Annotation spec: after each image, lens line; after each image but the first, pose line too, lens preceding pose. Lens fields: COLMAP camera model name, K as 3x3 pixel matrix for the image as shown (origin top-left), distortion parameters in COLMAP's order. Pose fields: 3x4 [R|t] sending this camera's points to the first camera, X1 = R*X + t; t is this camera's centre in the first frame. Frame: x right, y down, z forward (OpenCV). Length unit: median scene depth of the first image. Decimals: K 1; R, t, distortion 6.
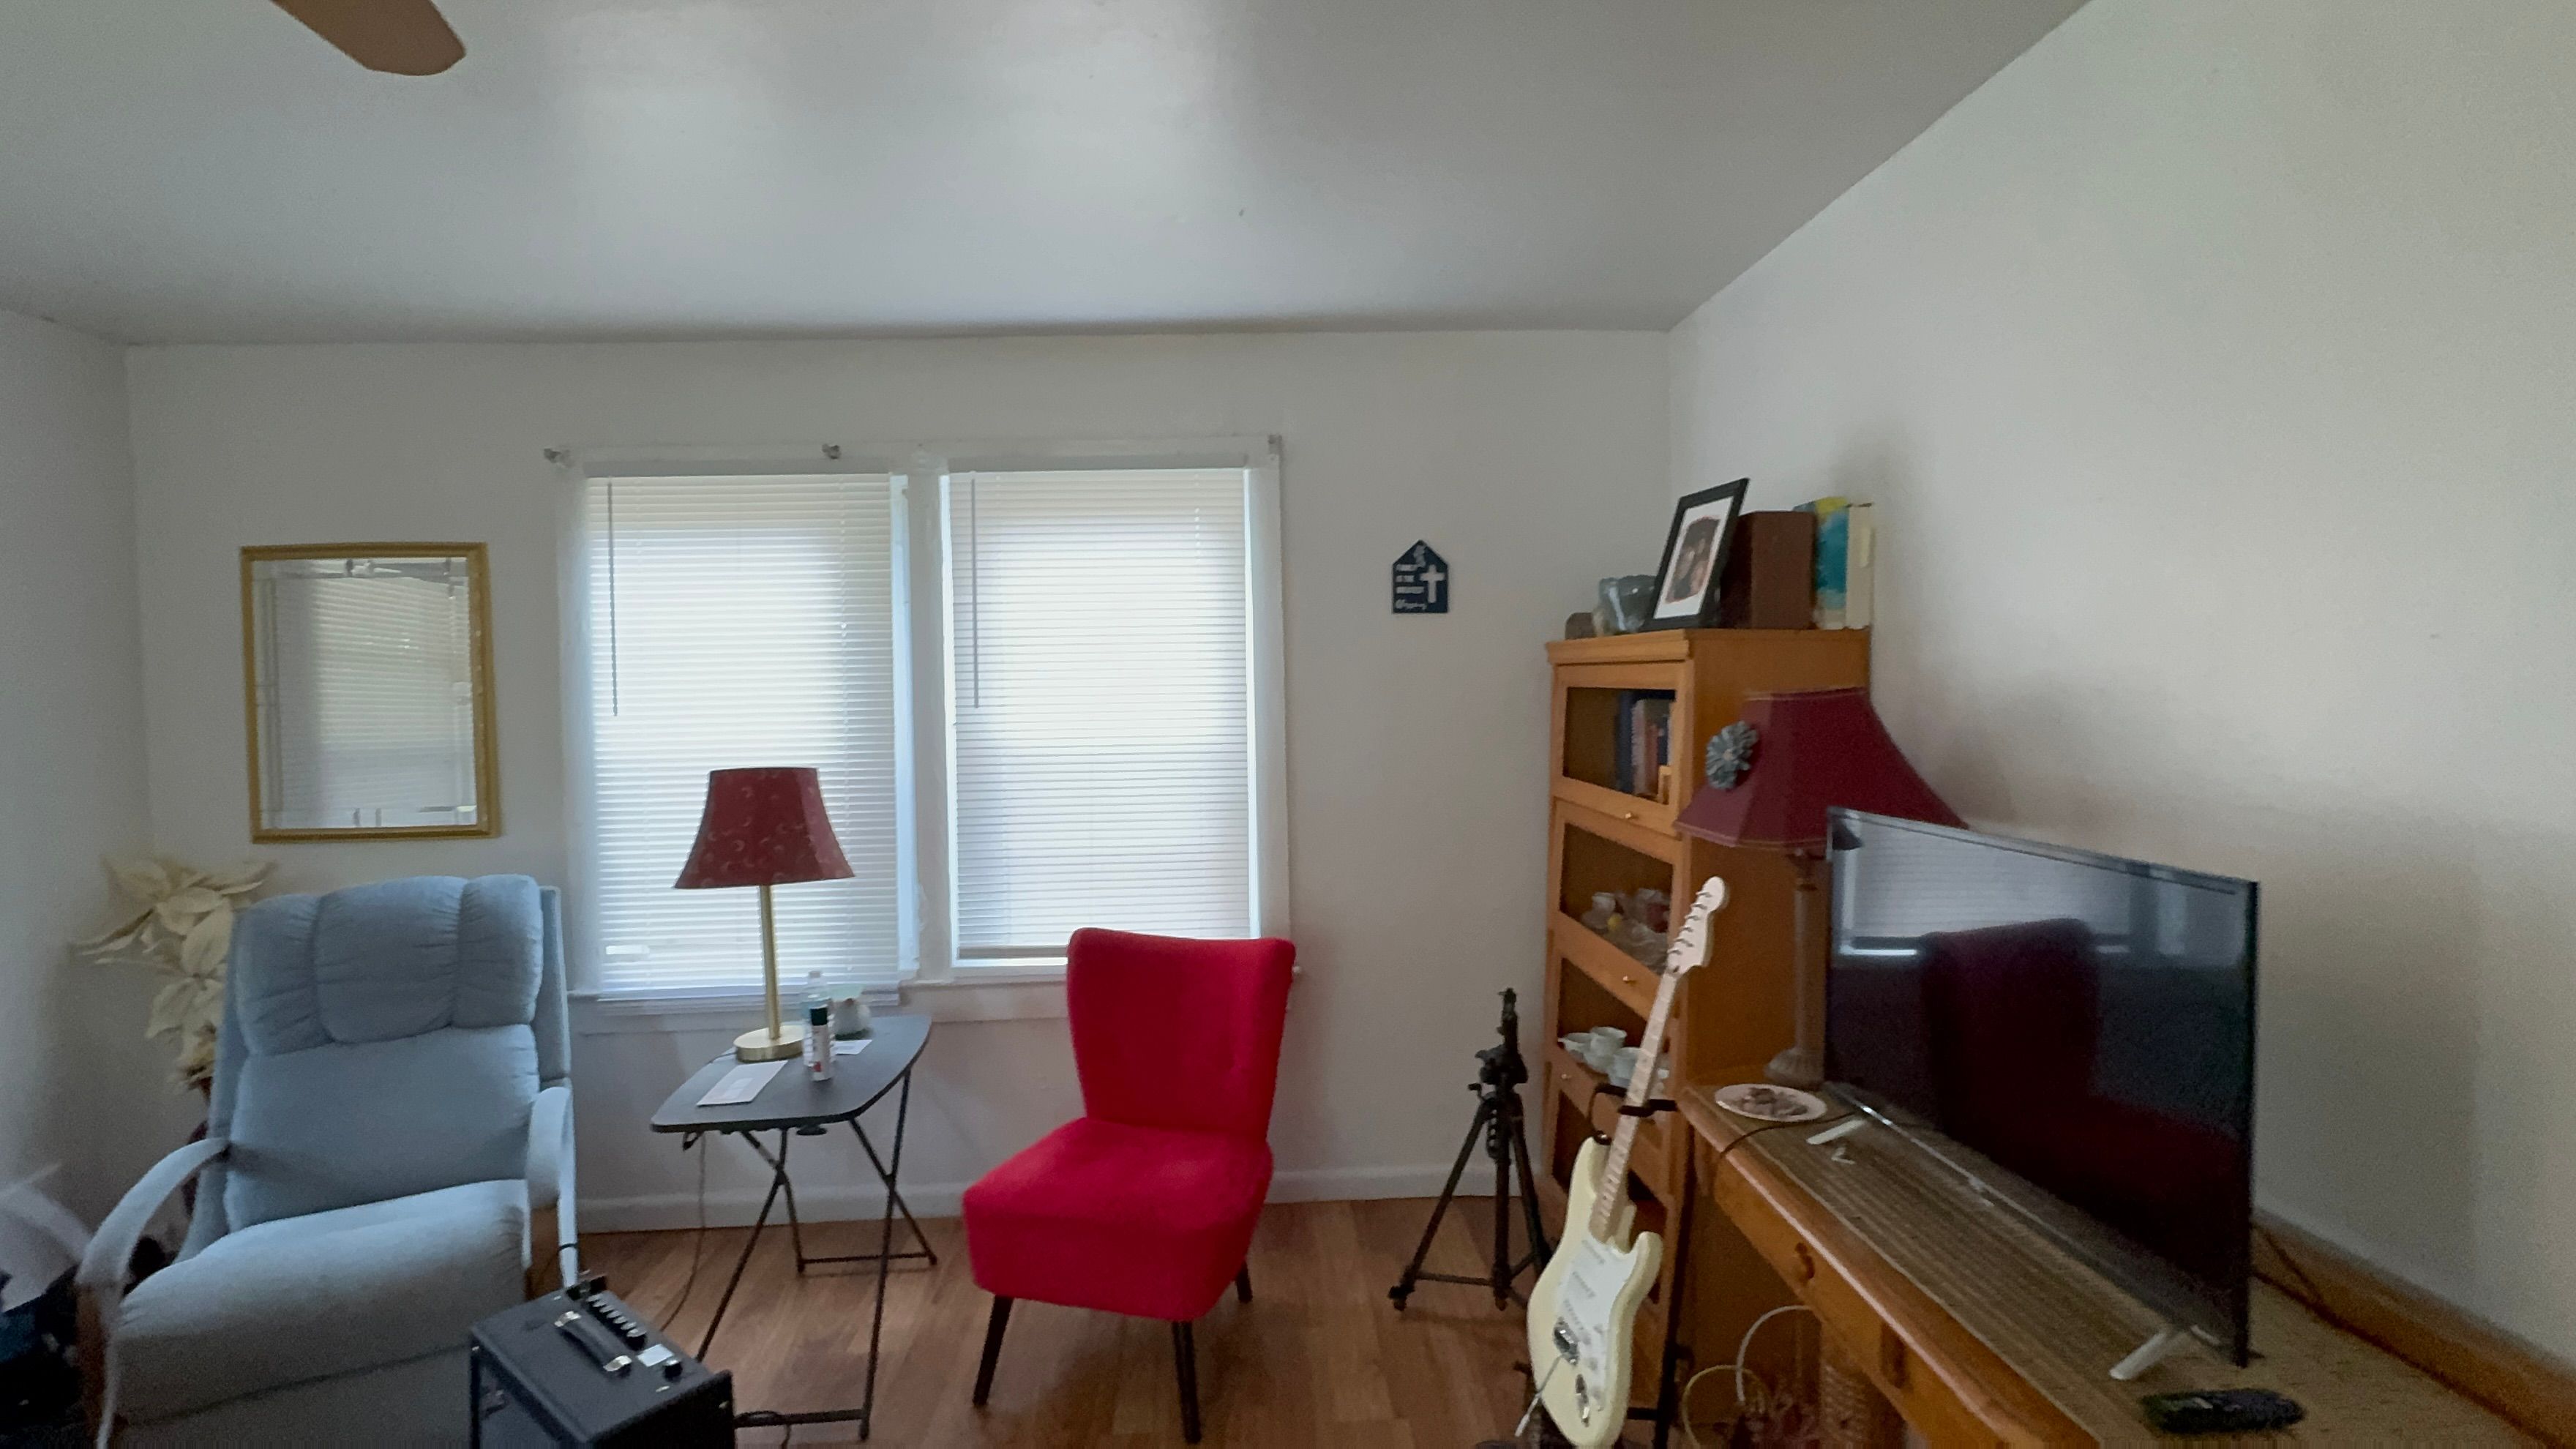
lens RADIAL K [[1182.1, 0, 1278.4], [0, 1182.1, 721.4], [0, 0, 1]] dist [-0.004394, 0.002514]
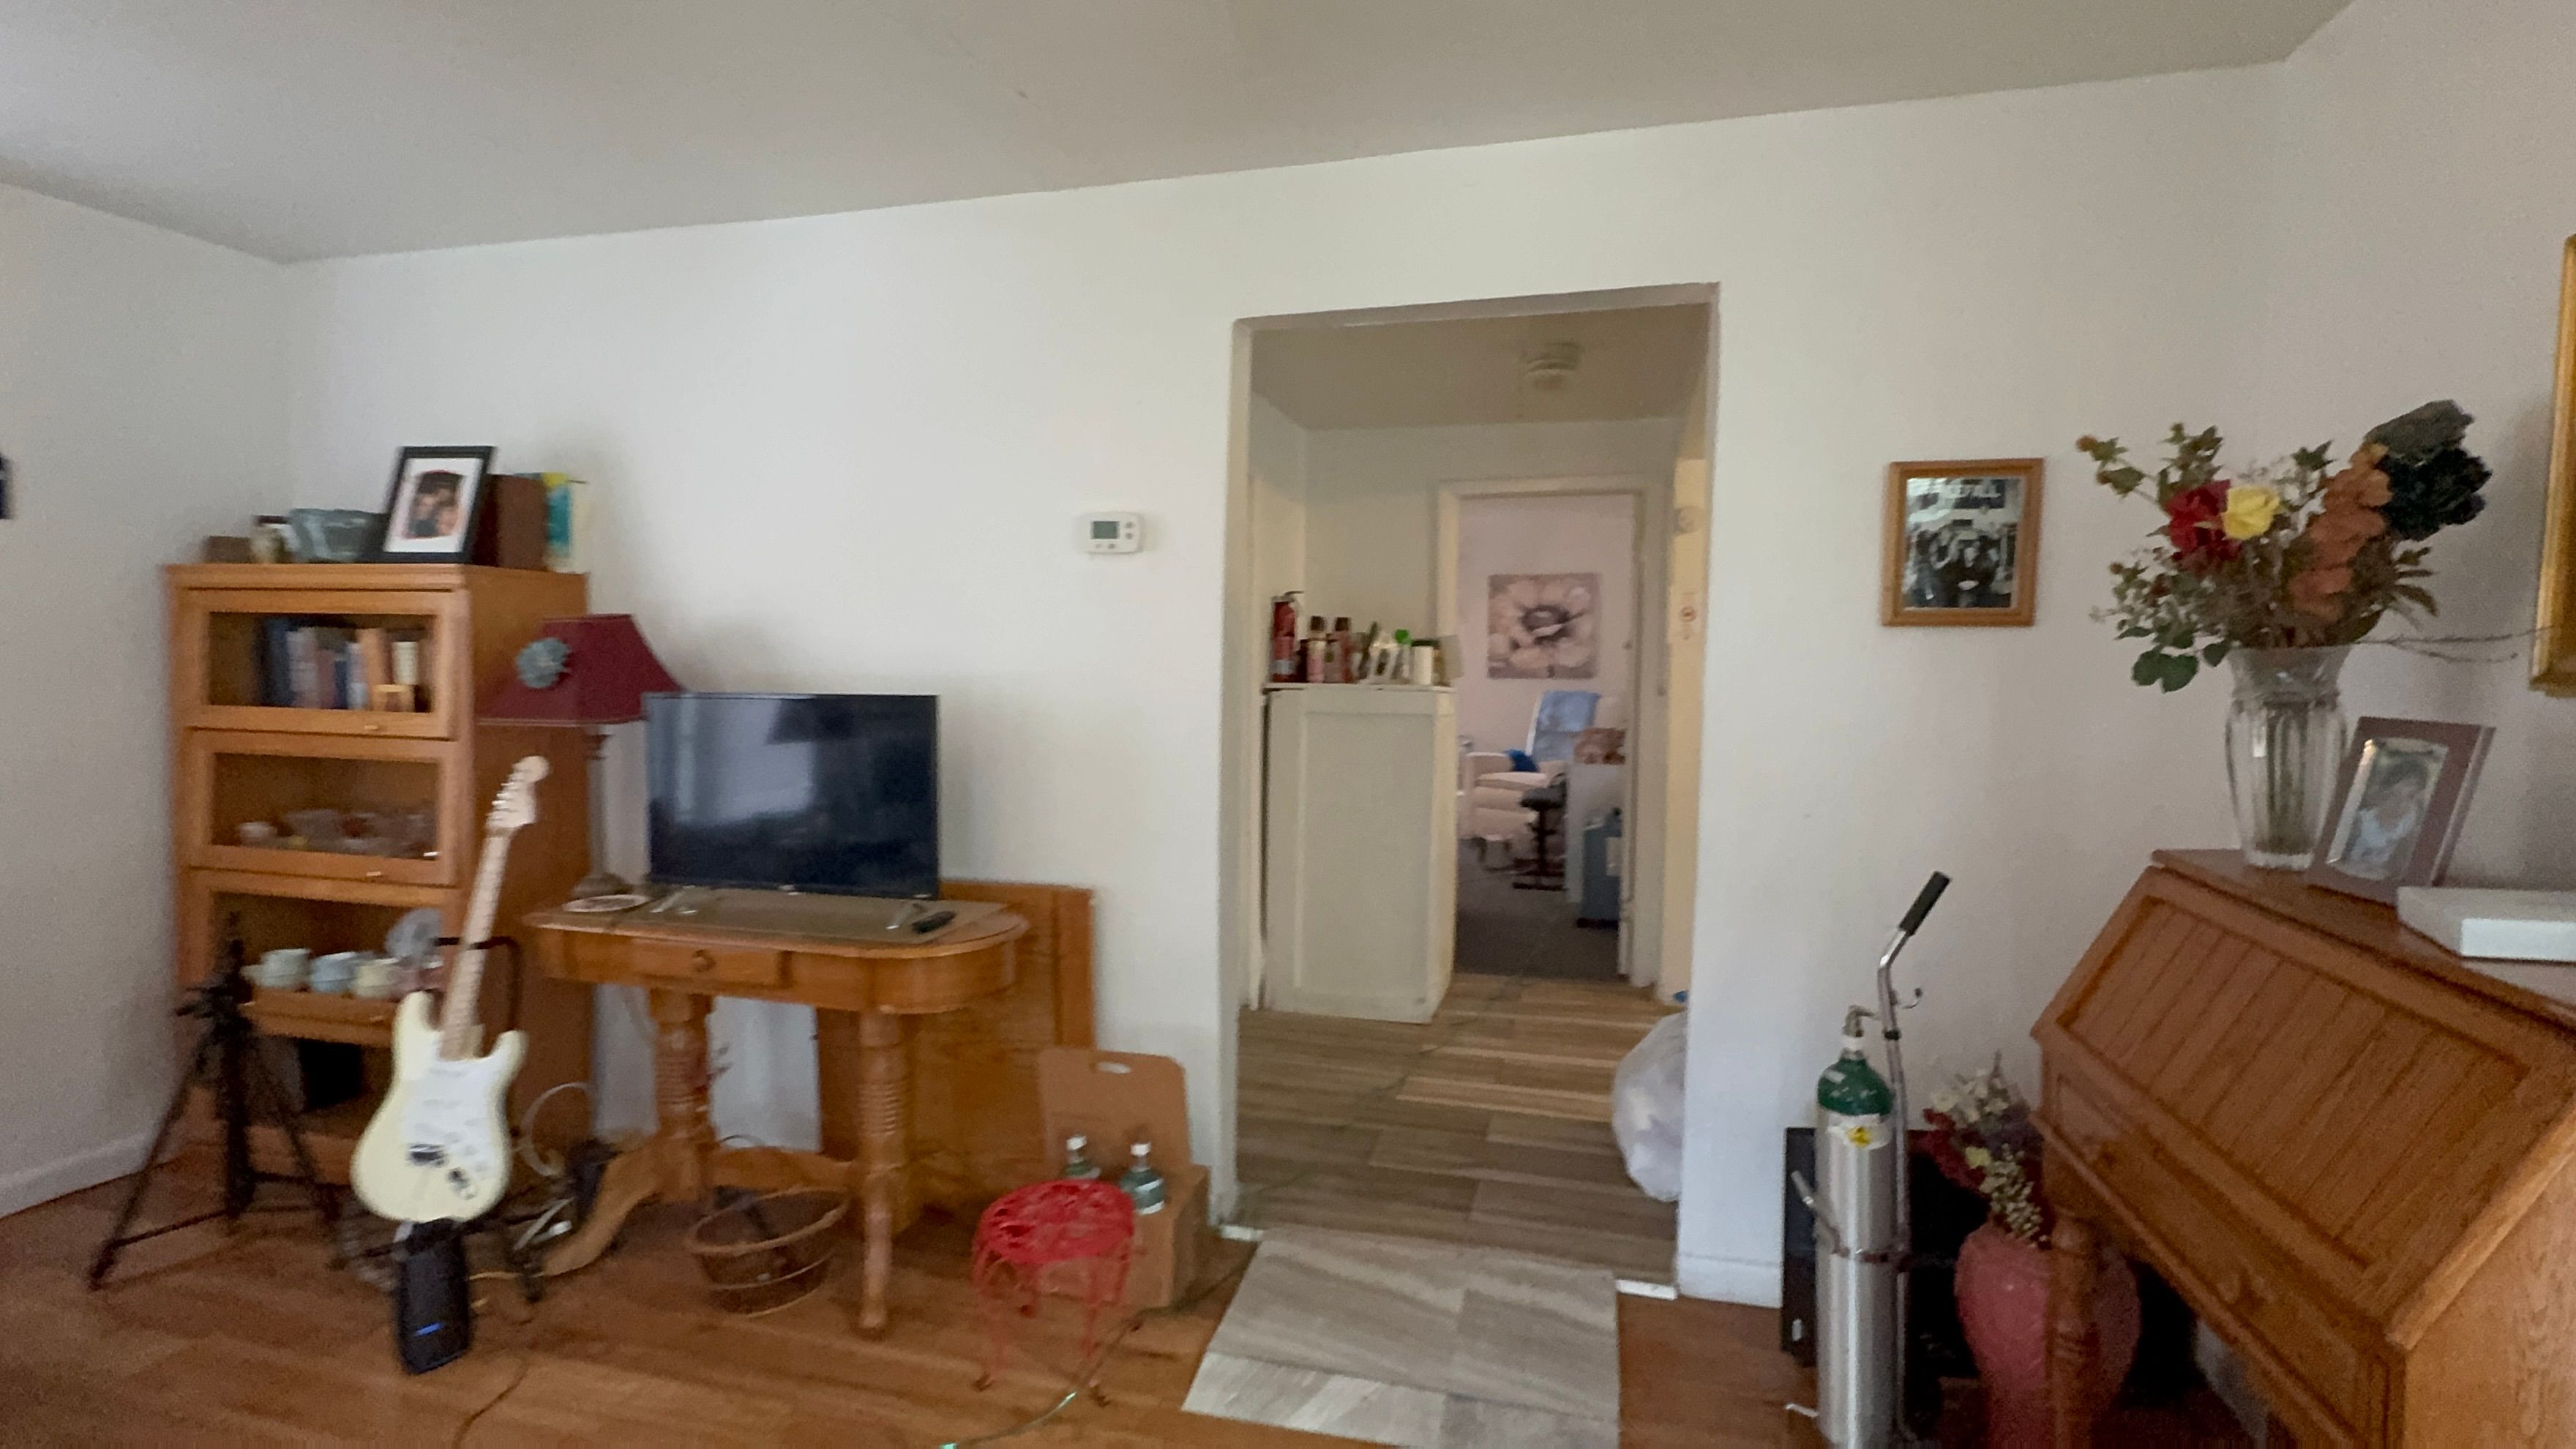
lens RADIAL K [[1182.1, 0, 1293.0], [0, 1182.1, 711.8], [0, 0, 1]] dist [-0.004394, 0.002514]
pose [[0.304057, -0.041152, 0.951765, -0.514629], [0.016754, 0.999143, 0.037848, 0.038679], [-0.952506, 0.004438, 0.304486, -0.171235]]
